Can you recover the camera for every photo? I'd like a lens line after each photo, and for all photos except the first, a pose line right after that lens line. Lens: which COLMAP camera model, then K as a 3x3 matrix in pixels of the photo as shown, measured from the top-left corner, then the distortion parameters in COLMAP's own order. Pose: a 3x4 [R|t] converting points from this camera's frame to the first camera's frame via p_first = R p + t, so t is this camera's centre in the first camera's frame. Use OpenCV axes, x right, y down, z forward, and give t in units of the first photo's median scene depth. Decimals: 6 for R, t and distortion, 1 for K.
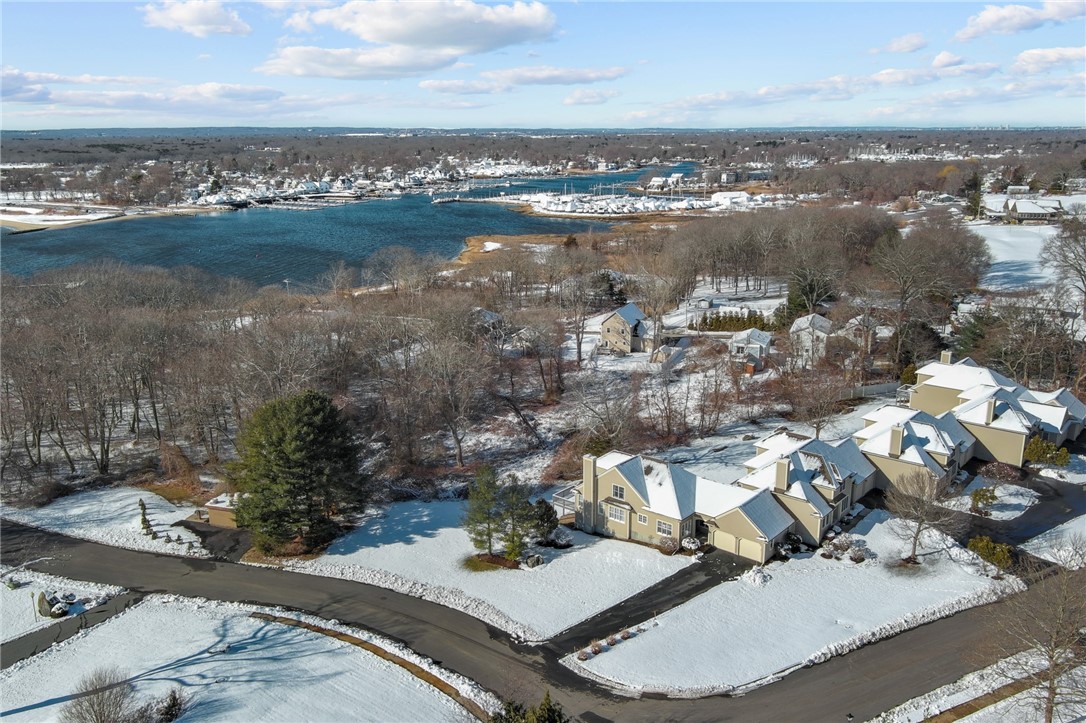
lens RADIAL K [[850.5, 0, 543.0], [0, 850.5, 361.5], [0, 0, 1]] dist [0.005552, -0.003149]
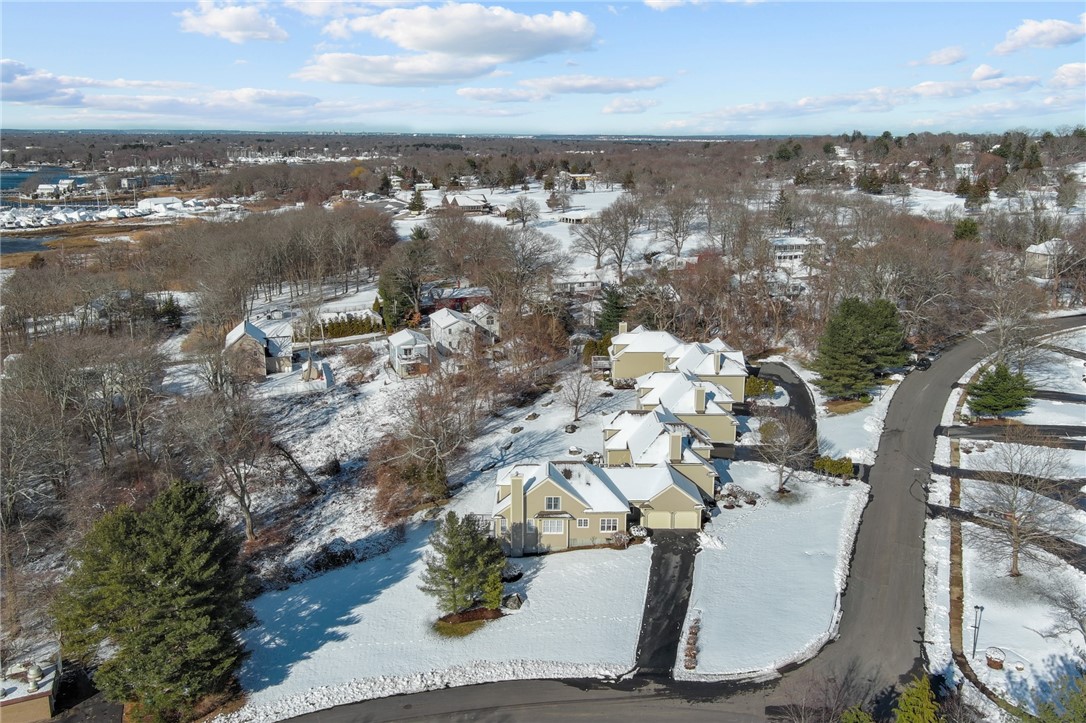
lens RADIAL K [[850.5, 0, 543.0], [0, 850.5, 361.5], [0, 0, 1]] dist [0.005552, -0.003149]
pose [[0.757176, -0.156669, 0.634144, -0.509129], [0.159136, 0.985804, 0.053539, -0.056409], [-0.633529, 0.060377, 0.771359, 0.271898]]
